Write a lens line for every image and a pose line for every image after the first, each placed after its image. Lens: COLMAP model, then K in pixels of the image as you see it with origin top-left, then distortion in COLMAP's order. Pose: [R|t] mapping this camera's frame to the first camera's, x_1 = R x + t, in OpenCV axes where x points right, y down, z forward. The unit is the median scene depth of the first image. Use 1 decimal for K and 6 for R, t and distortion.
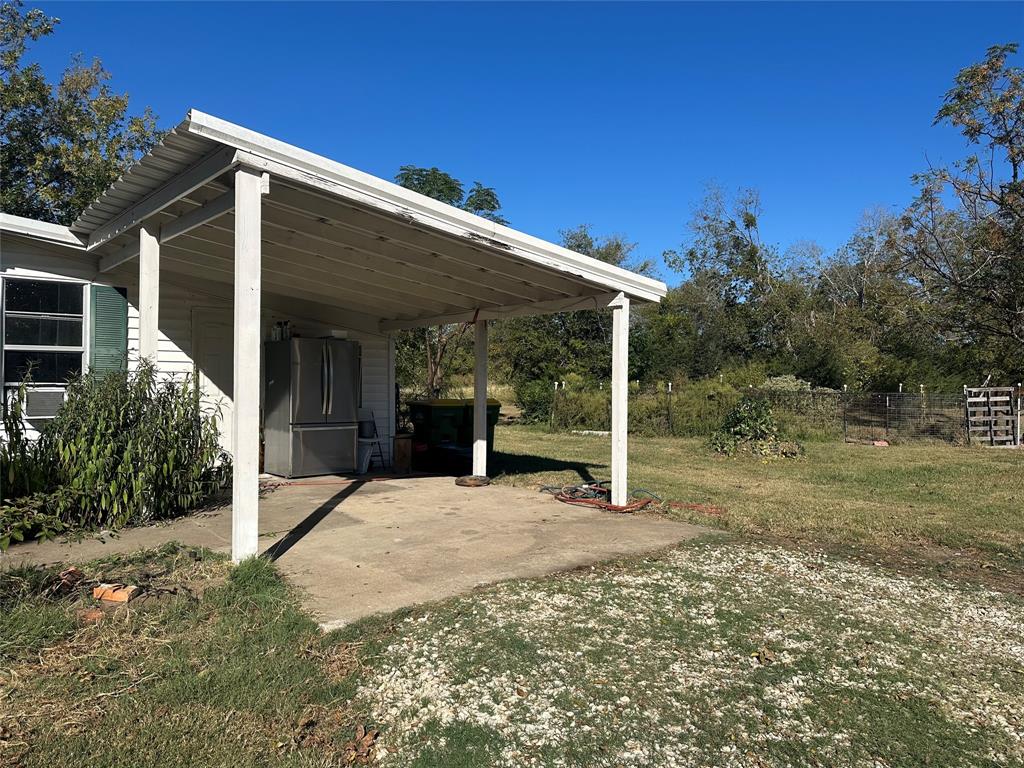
lens RADIAL K [[702.4, 0, 512.0], [0, 702.4, 384.0], [0, 0, 1]] dist [0.002132, -0.001572]
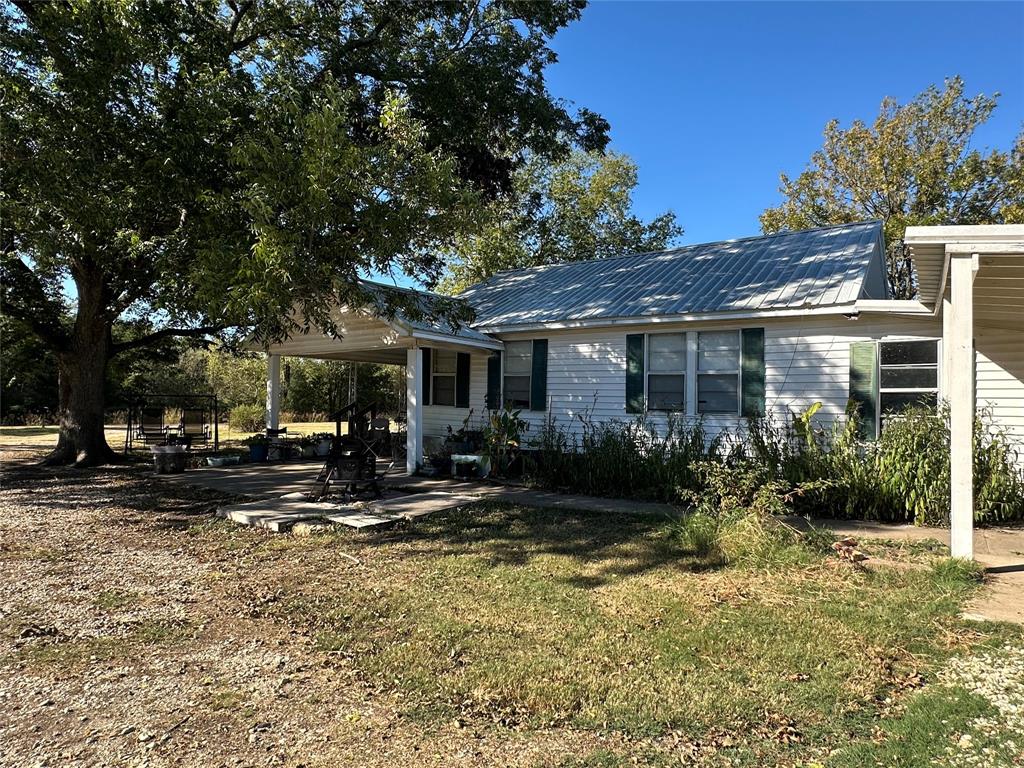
lens RADIAL K [[621.2, 0, 505.8], [0, 621.2, 385.5], [0, 0, 1]] dist [-0.003487, 0.000132]
pose [[0.229000, -0.024973, -0.973106, 0.344659], [-0.015284, 0.999455, -0.029246, -0.013506], [0.973306, 0.021570, 0.228494, -0.041399]]
